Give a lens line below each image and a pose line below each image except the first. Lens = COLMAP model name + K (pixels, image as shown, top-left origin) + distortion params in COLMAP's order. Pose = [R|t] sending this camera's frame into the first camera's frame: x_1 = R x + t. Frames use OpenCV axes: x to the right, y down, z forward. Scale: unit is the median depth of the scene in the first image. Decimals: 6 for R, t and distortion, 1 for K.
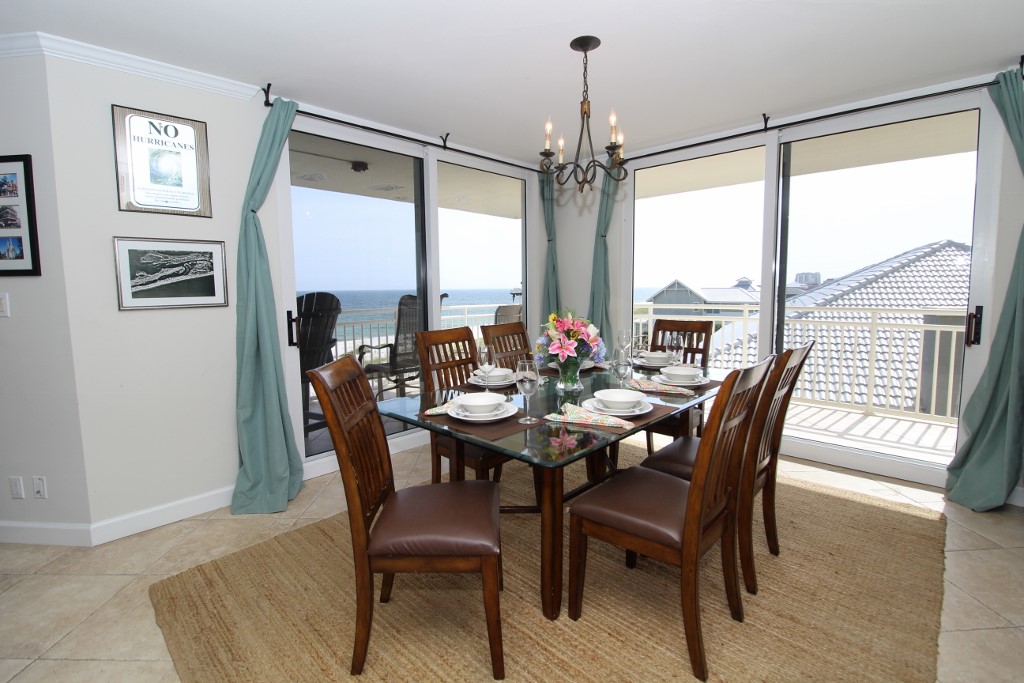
lens RADIAL K [[470.5, 0, 508.5], [0, 470.5, 333.9], [0, 0, 1]] dist [-0.014635, -0.000360]
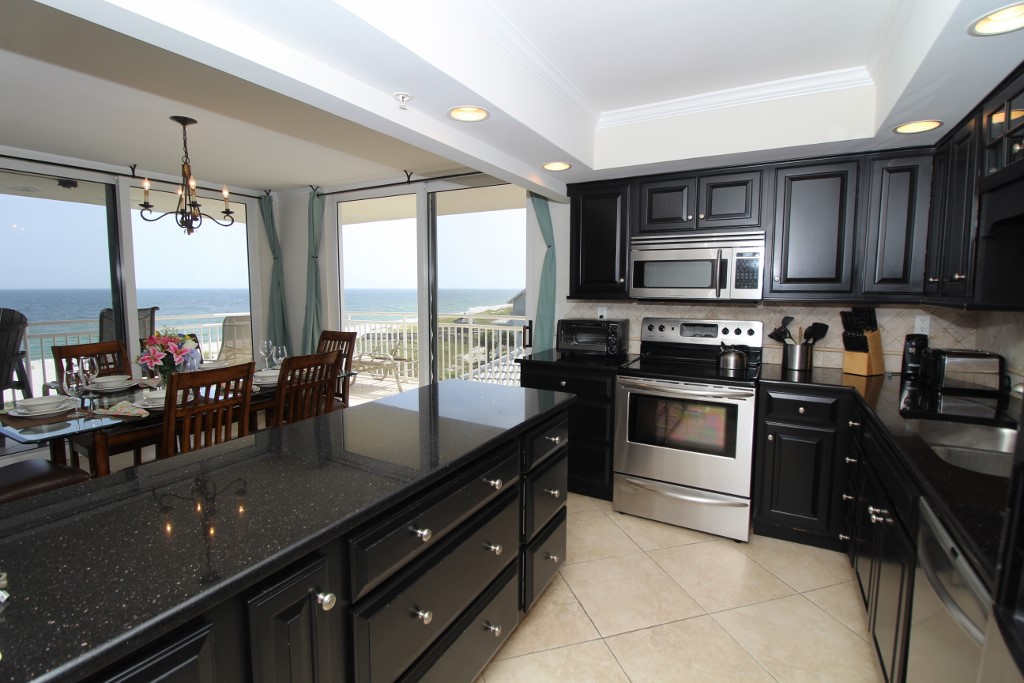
lens RADIAL K [[470.5, 0, 514.0], [0, 470.5, 335.2], [0, 0, 1]] dist [-0.014635, -0.000360]
pose [[0.966906, -0.011454, 0.254876, 0.478480], [0.010890, 0.999934, 0.003622, -0.017820], [-0.254901, -0.000726, 0.966967, -0.310317]]
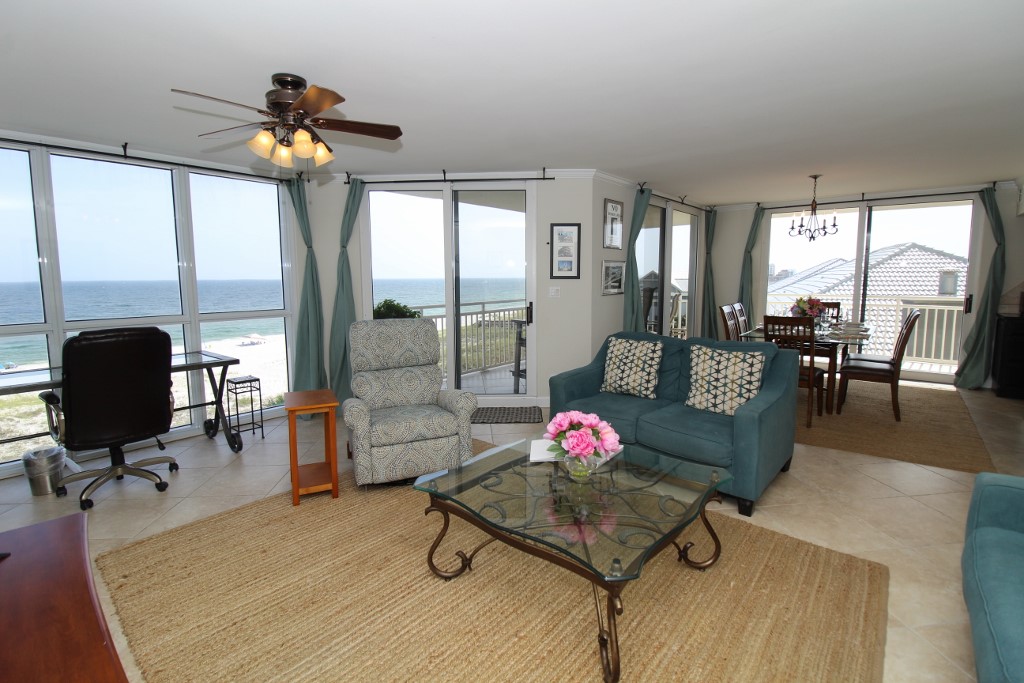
lens RADIAL K [[470.5, 0, 504.0], [0, 470.5, 329.9], [0, 0, 1]] dist [-0.014635, -0.000360]
pose [[0.997901, -0.002688, 0.064704, -0.976975], [0.001773, 0.999898, 0.014191, 0.052740], [-0.064736, -0.014047, 0.997804, -0.760348]]
